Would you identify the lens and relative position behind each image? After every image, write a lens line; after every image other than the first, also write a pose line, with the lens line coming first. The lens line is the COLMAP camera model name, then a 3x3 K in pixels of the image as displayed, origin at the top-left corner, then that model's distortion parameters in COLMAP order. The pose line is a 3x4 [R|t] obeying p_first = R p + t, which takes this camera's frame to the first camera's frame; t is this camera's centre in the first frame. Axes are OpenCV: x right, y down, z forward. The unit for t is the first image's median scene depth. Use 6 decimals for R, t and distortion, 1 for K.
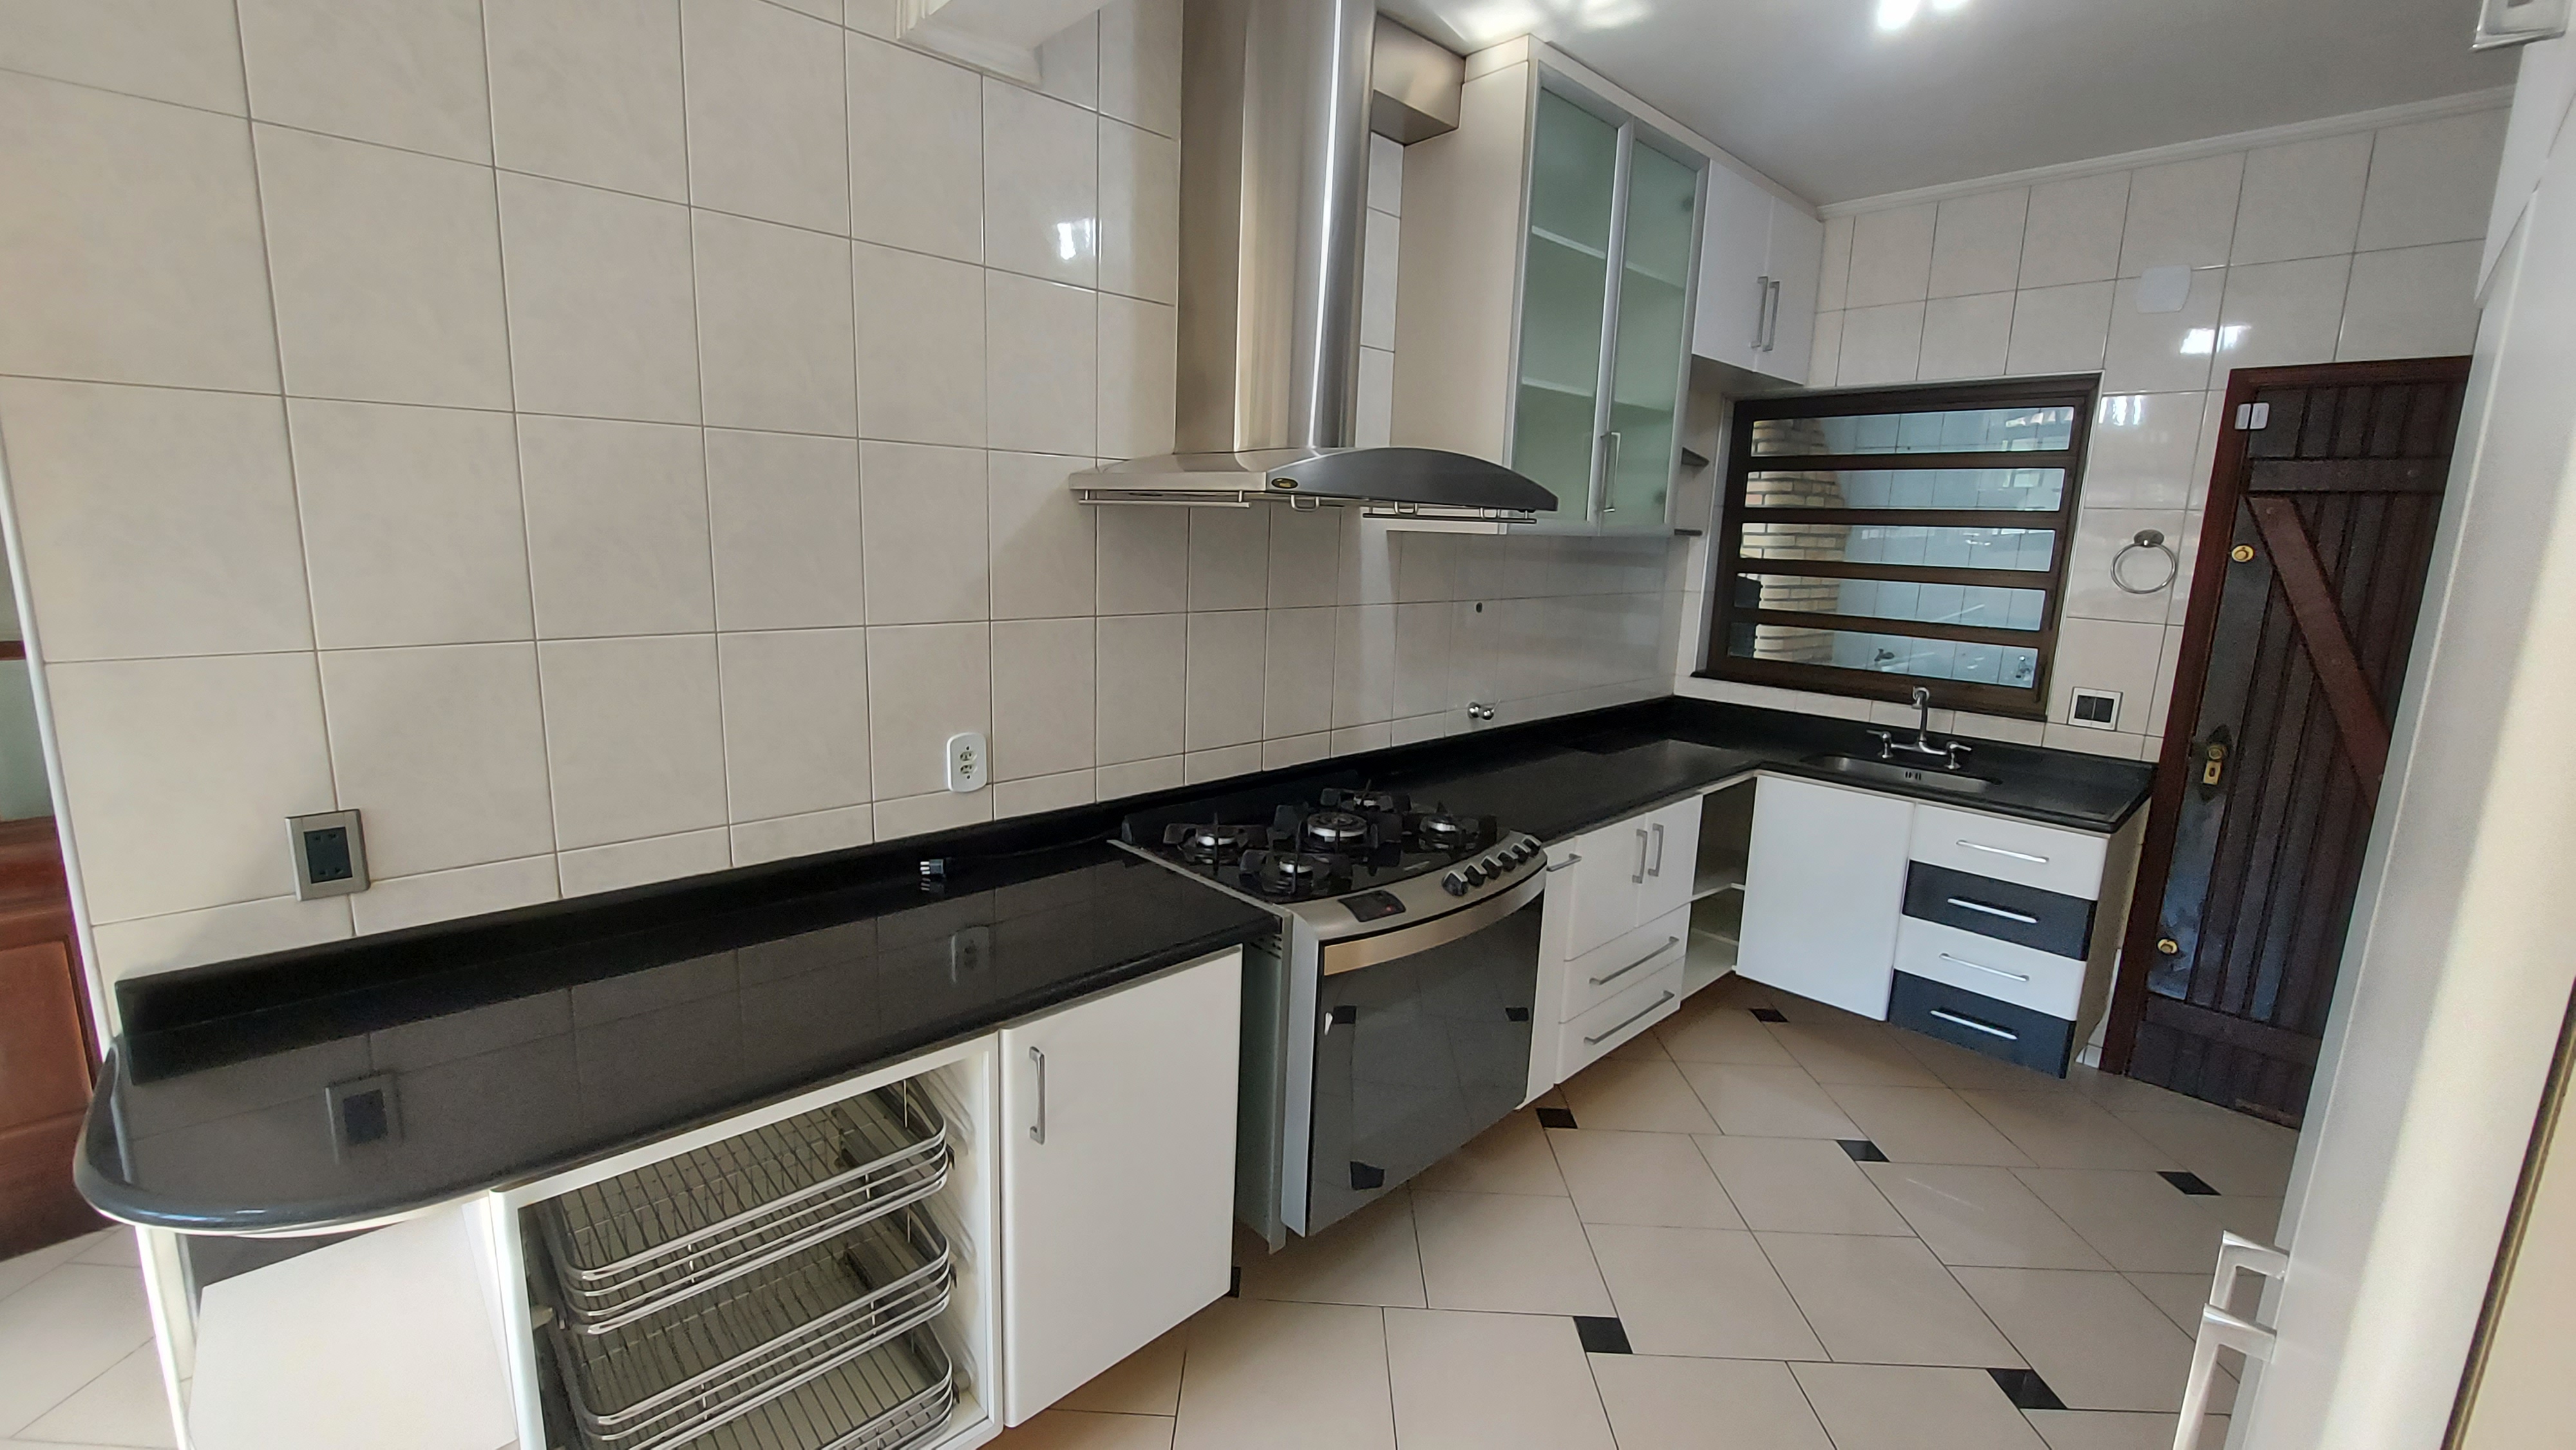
lens RADIAL K [[1030.9, 0, 1265.7], [0, 1030.9, 709.8], [0, 0, 1]] dist [-0.014157, -0.000279]
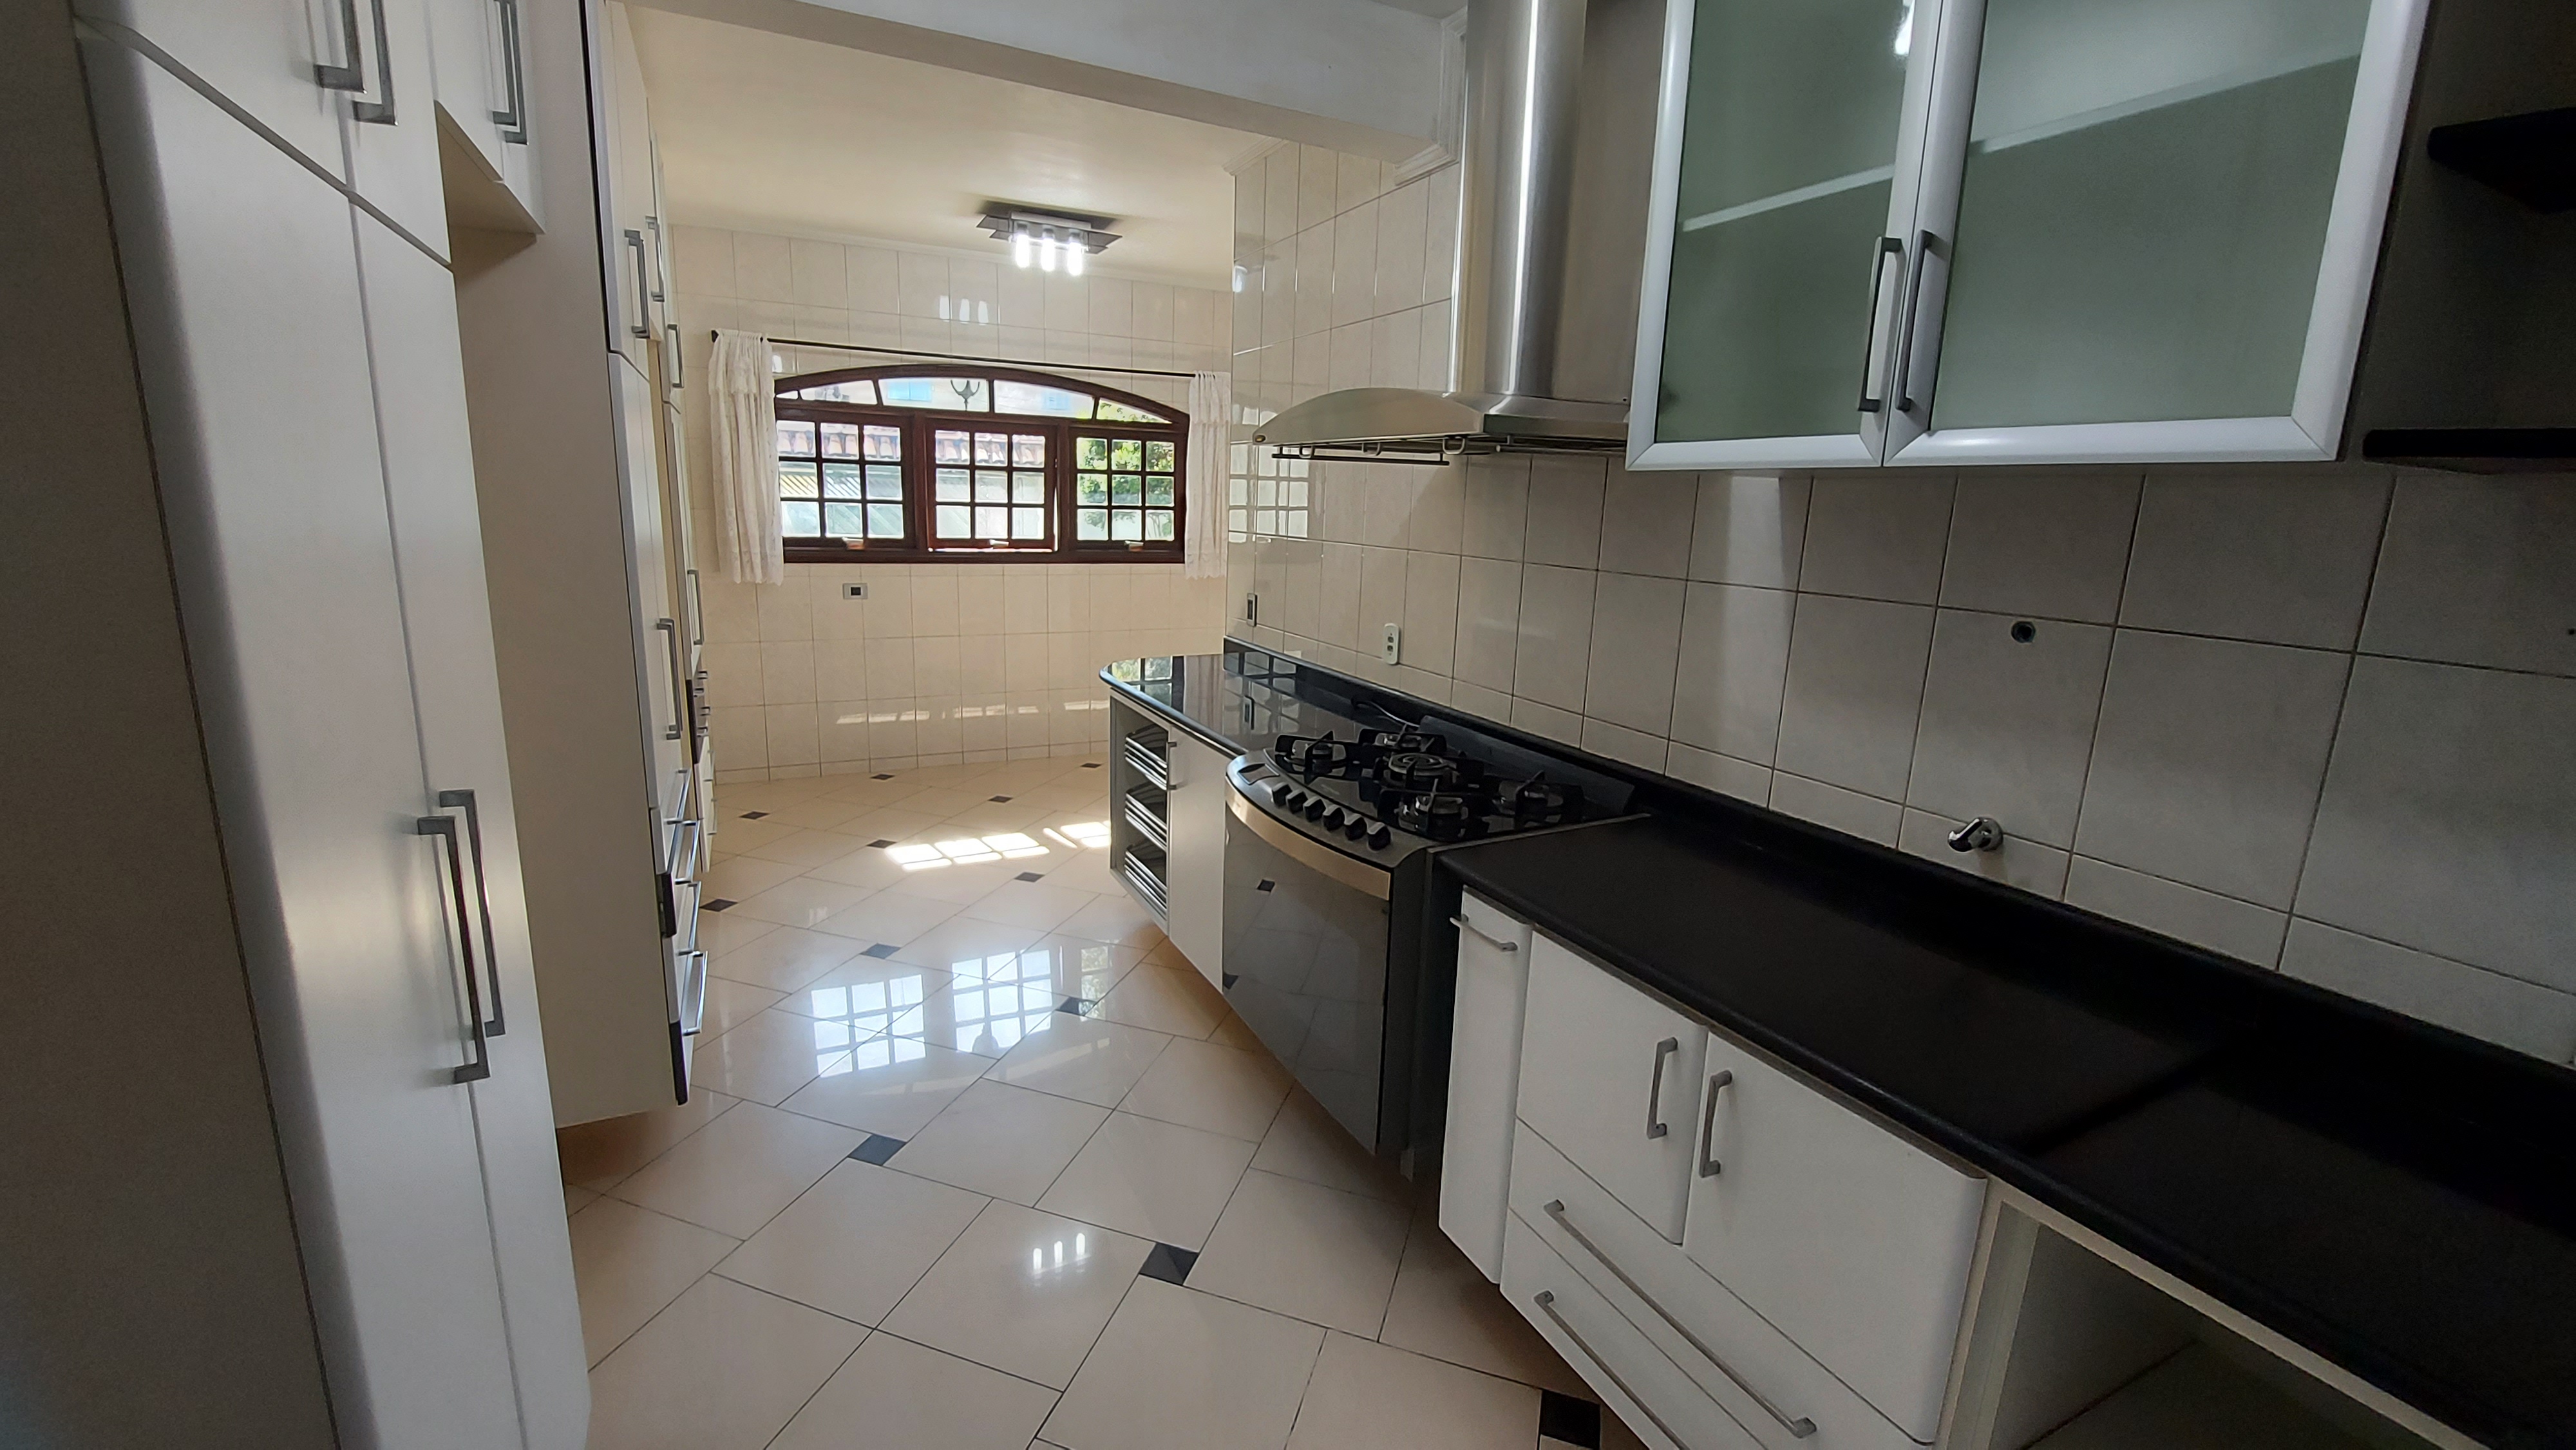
lens RADIAL K [[1030.9, 0, 1265.7], [0, 1030.9, 709.8], [0, 0, 1]] dist [-0.014157, -0.000279]
pose [[-0.274428, 0.153456, -0.949284, 1.095031], [-0.211583, 0.953356, 0.215280, -0.130163], [0.938042, 0.259931, -0.229159, 1.105019]]
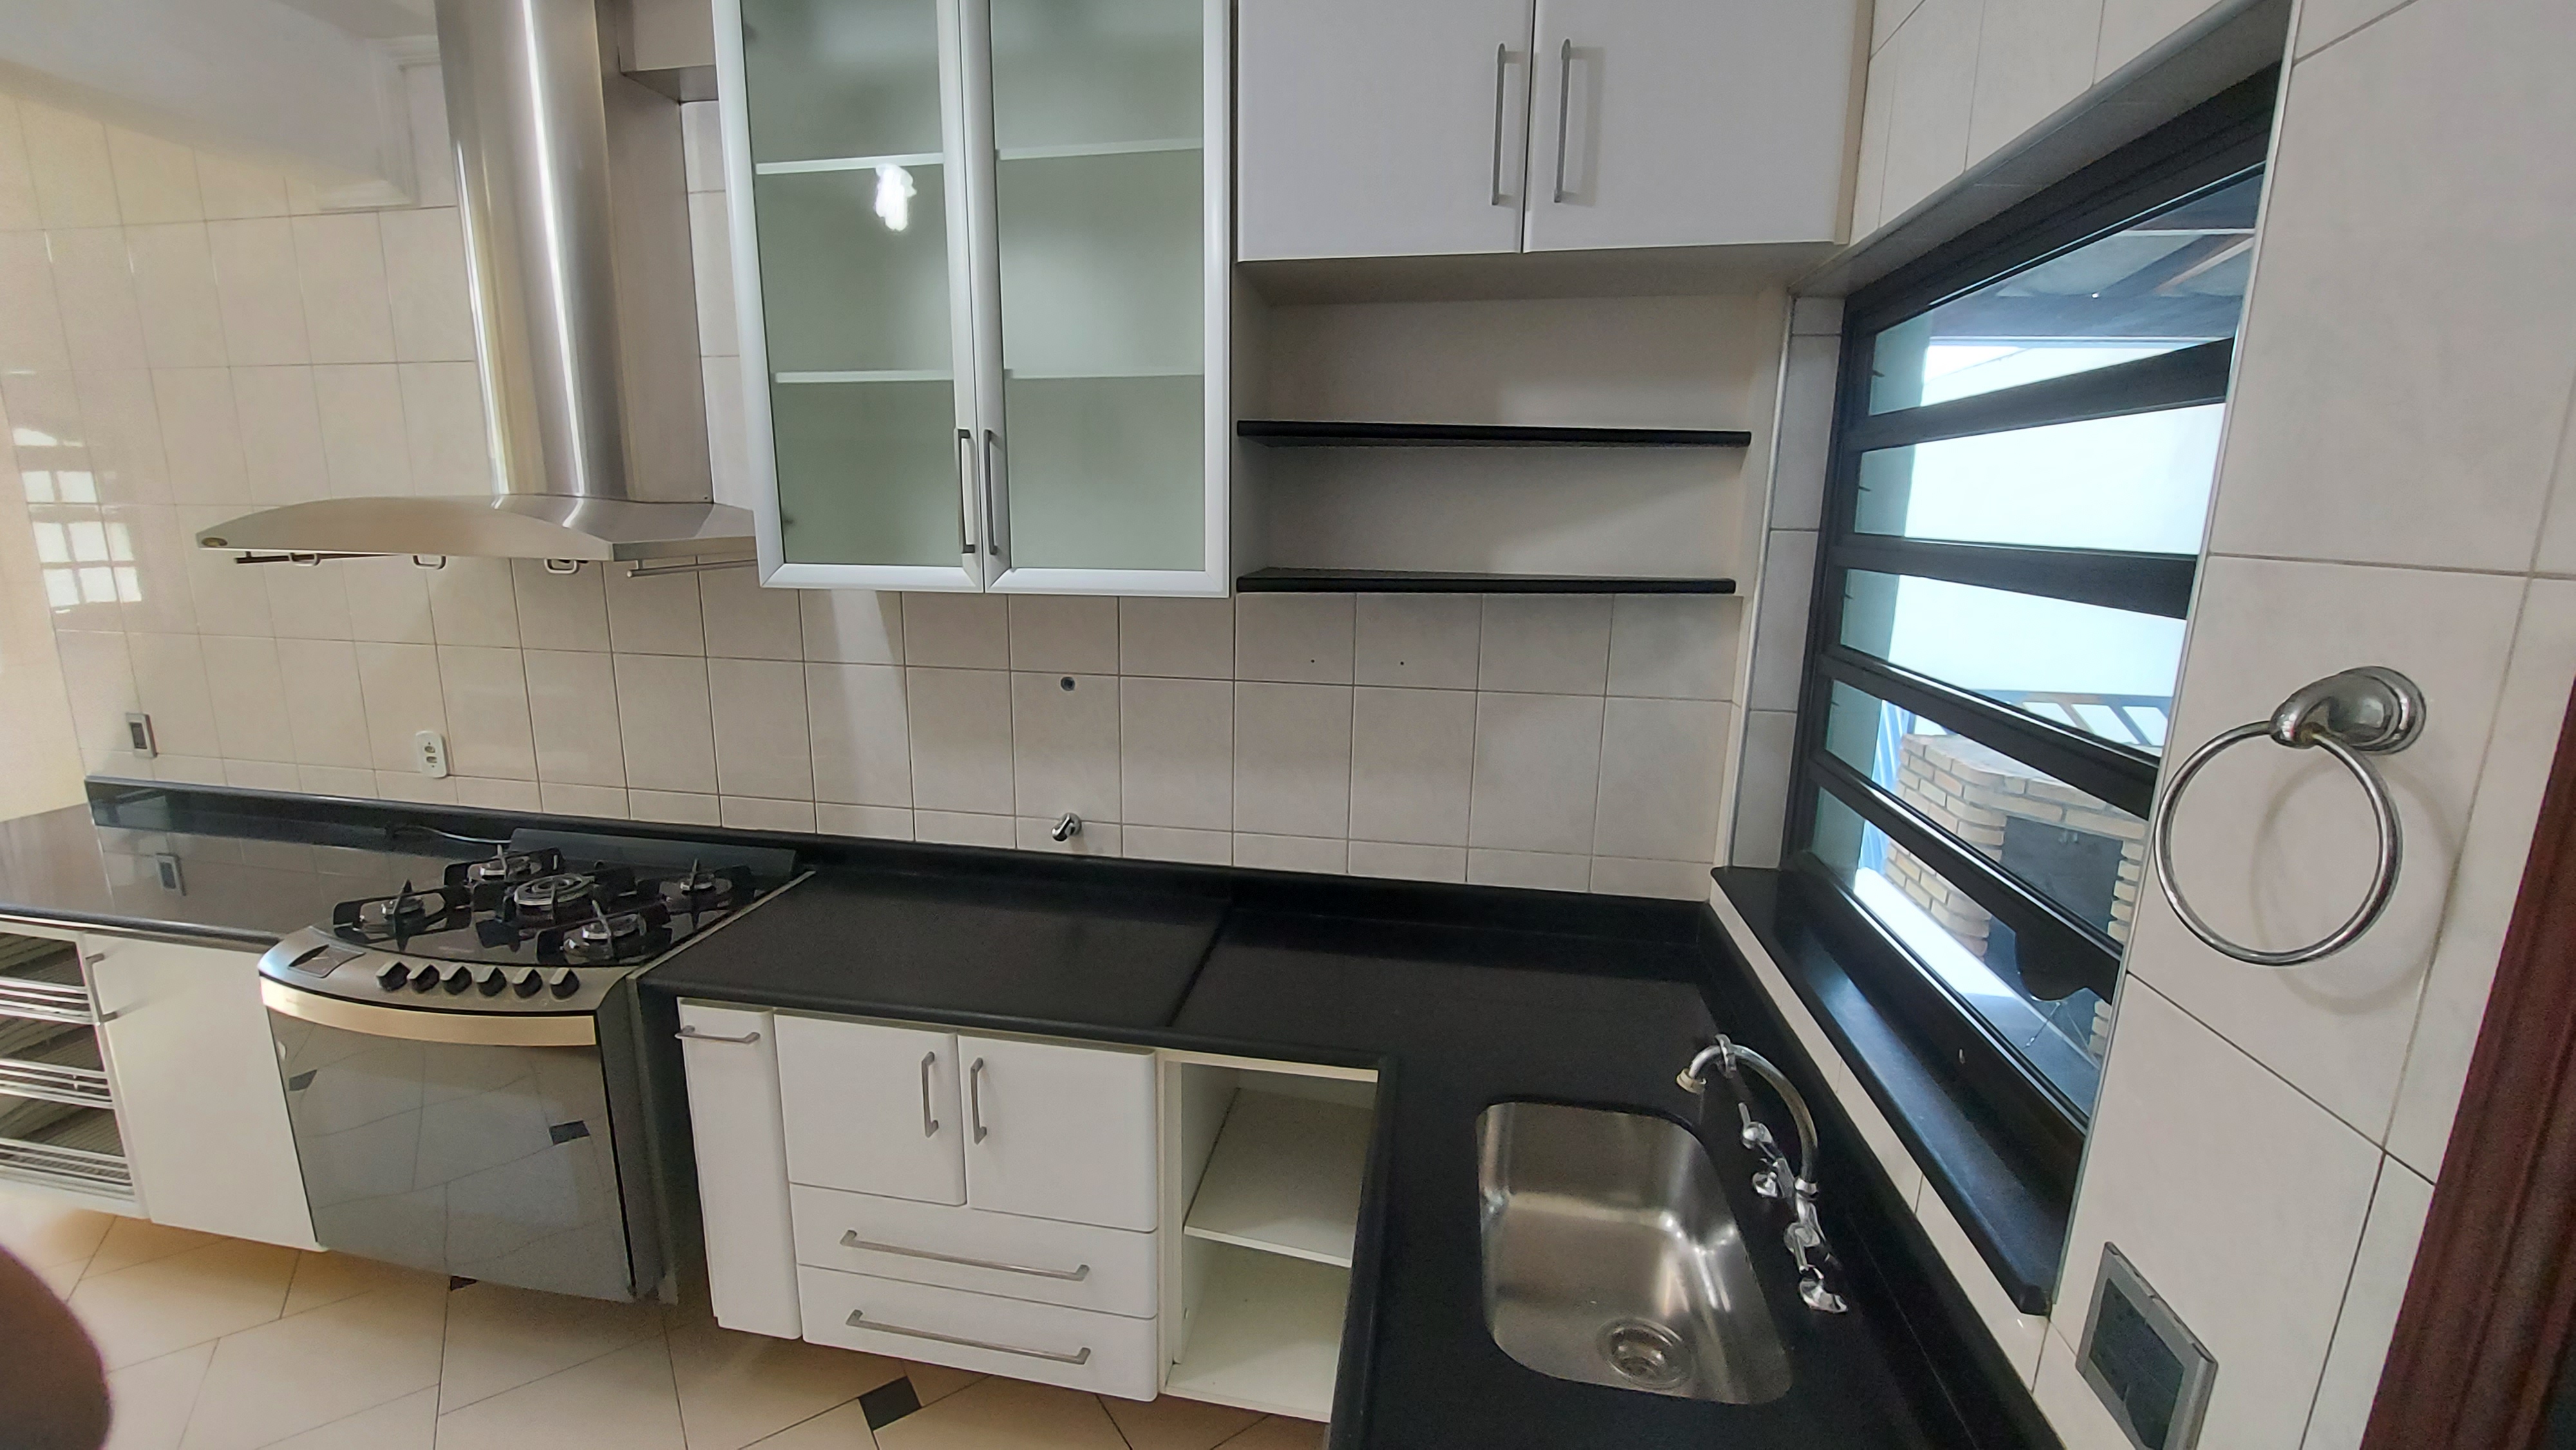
lens RADIAL K [[1030.9, 0, 1265.7], [0, 1030.9, 709.8], [0, 0, 1]] dist [-0.014157, -0.000279]
pose [[0.611810, 0.126924, -0.780756, 1.204235], [-0.139174, 0.988917, 0.051705, -0.193949], [0.778665, 0.077028, 0.622694, 0.935812]]
